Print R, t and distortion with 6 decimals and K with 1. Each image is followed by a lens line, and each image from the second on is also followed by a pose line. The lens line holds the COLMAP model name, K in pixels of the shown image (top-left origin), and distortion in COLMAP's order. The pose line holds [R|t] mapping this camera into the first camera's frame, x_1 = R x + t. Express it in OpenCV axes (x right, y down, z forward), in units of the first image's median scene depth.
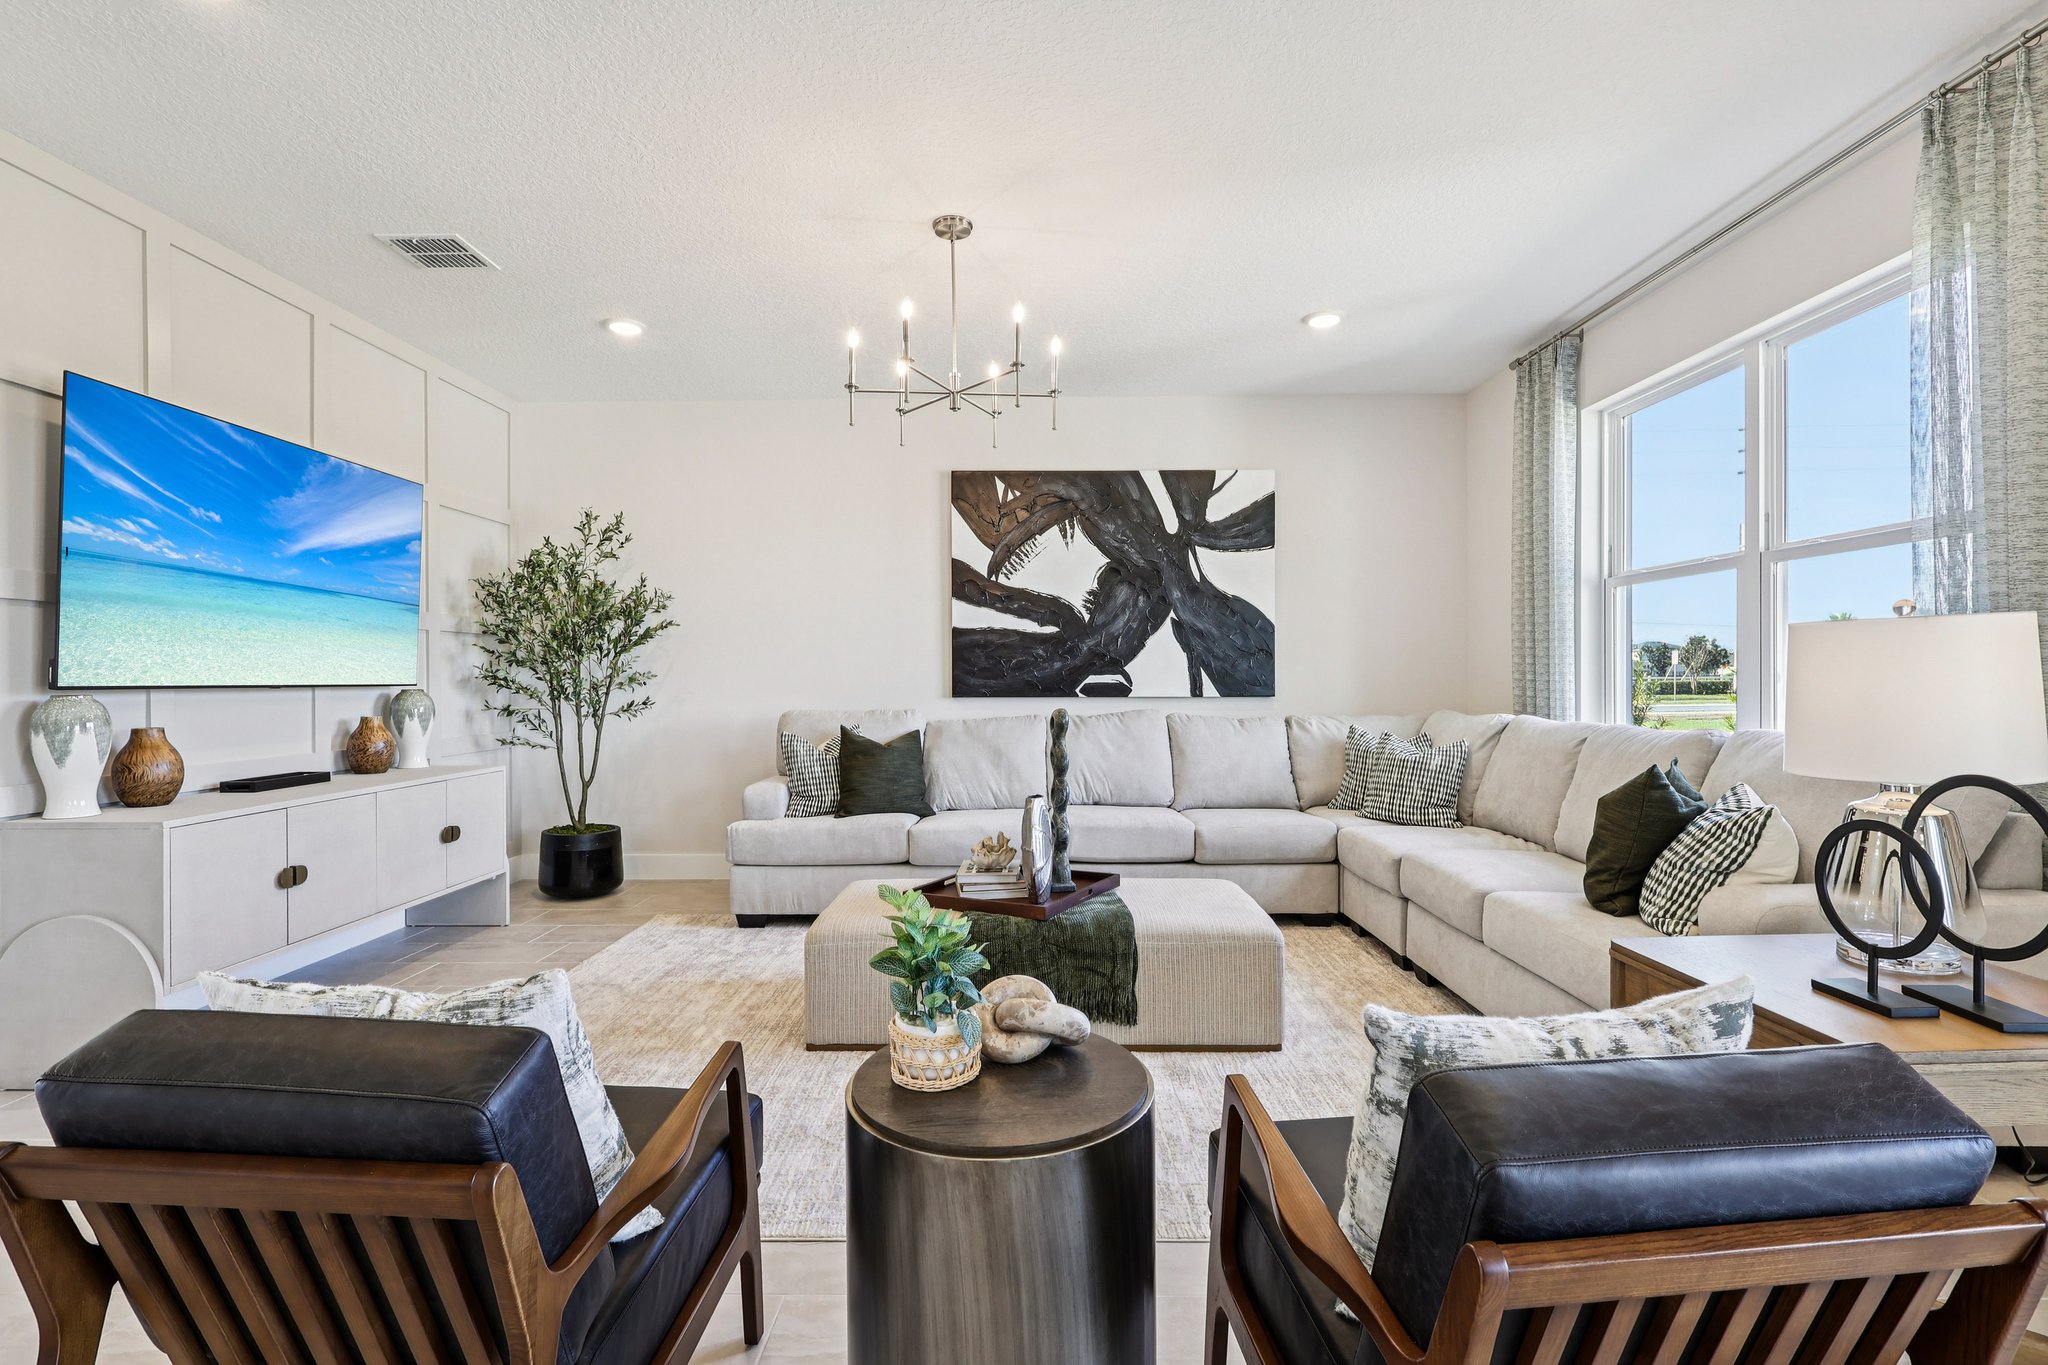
lens RADIAL K [[952.2, 0, 1029.8], [0, 952.2, 680.2], [0, 0, 1]] dist [-0.003349, -0.000047]
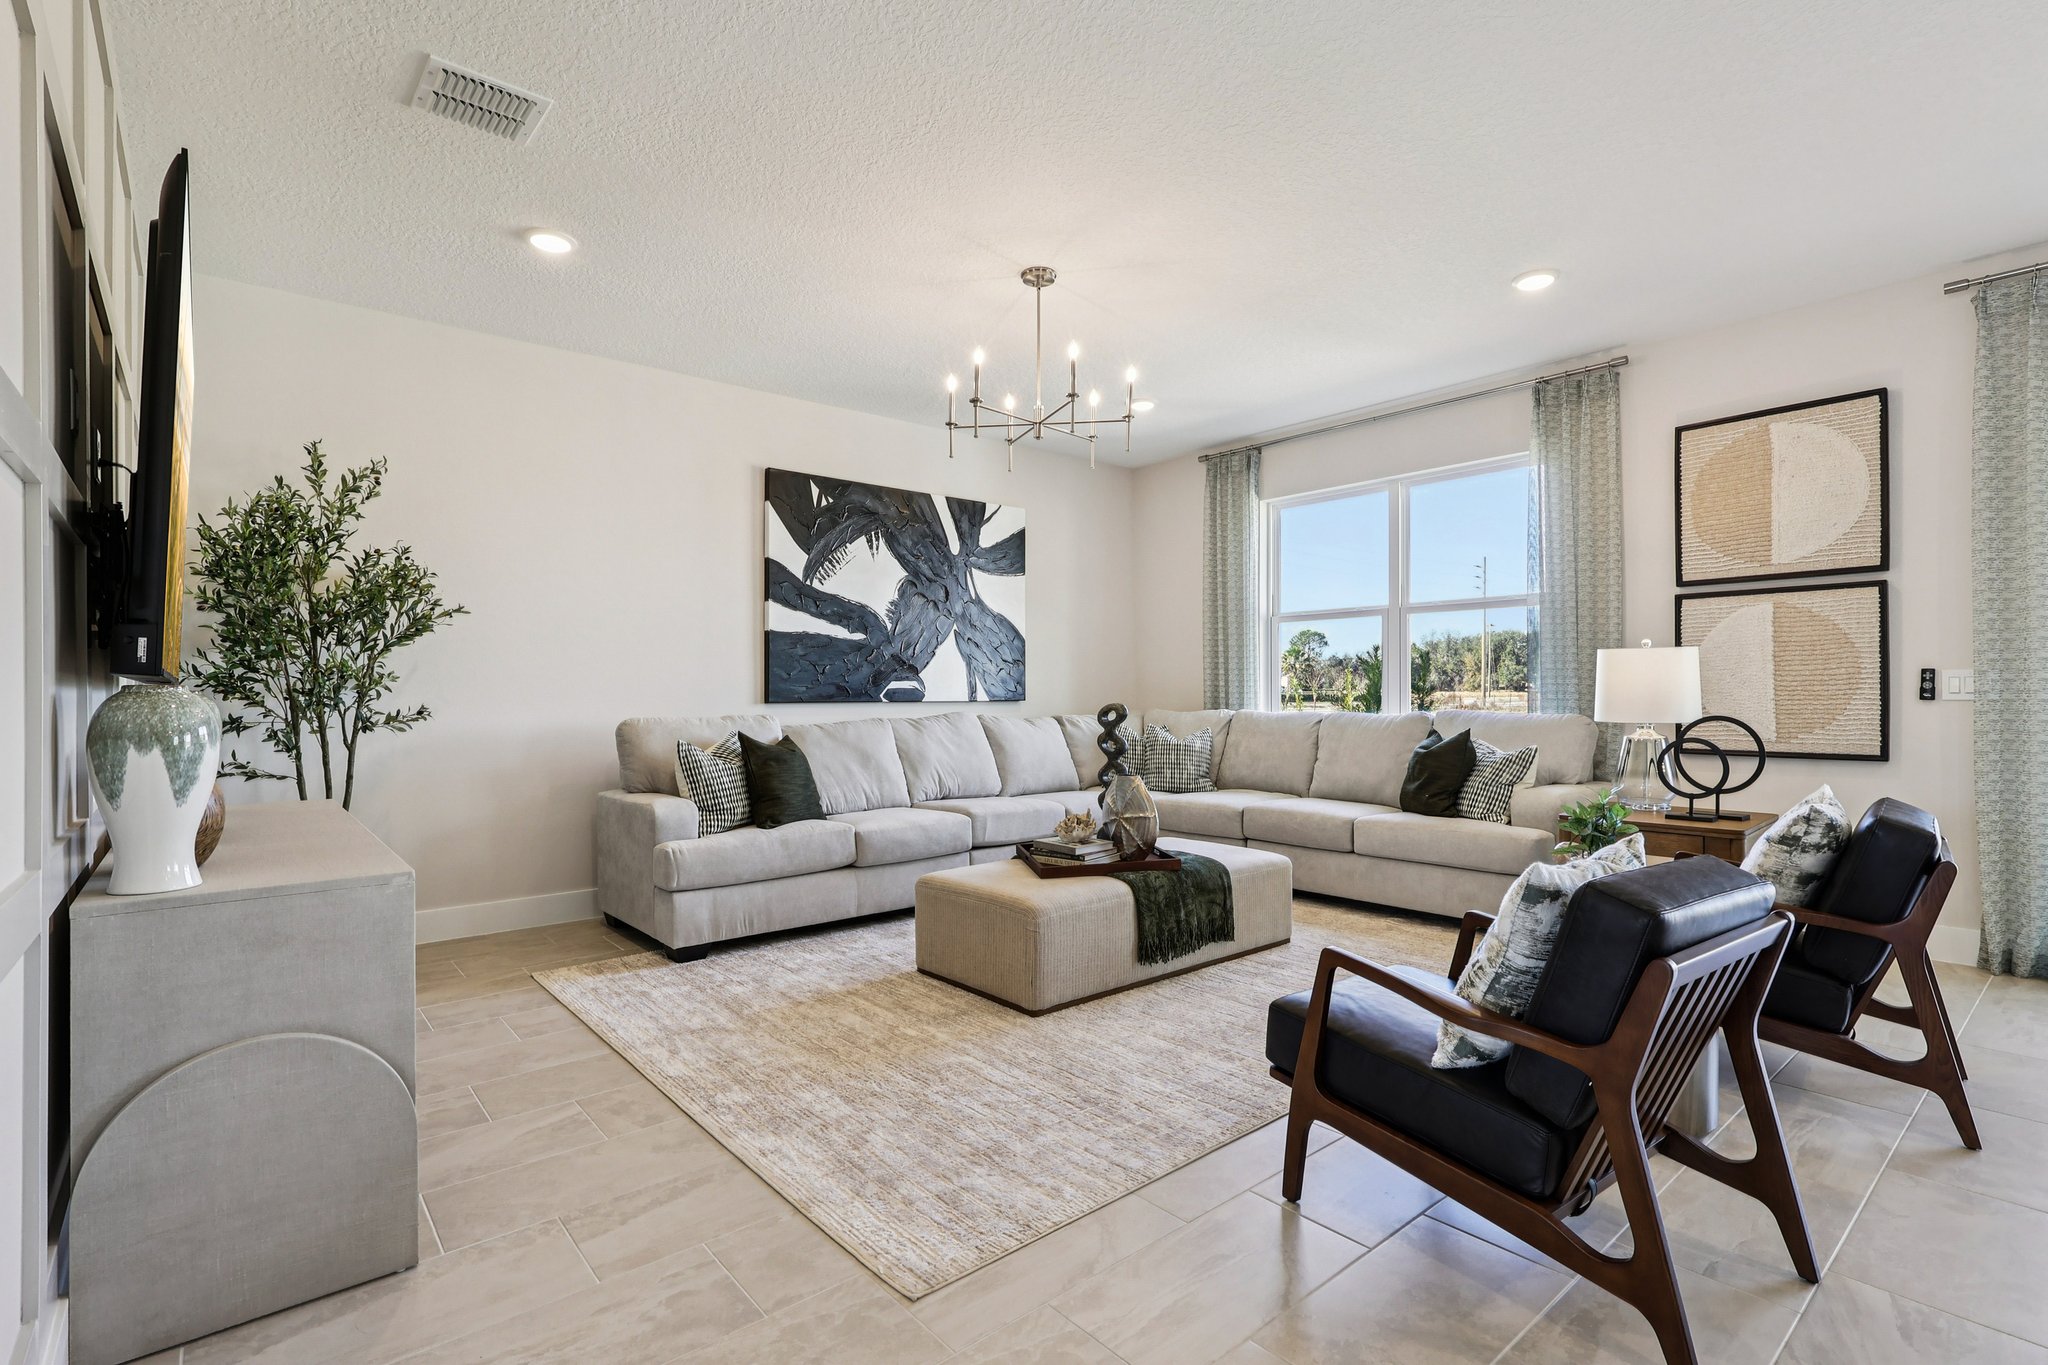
lens RADIAL K [[952.2, 0, 1055.3], [0, 952.2, 689.0], [0, 0, 1]] dist [-0.003349, -0.000047]
pose [[0.751421, 0.002444, 0.659819, -0.496827], [0.004098, 0.999957, -0.008371, 0.013012], [-0.659811, 0.008994, 0.751378, 0.088938]]
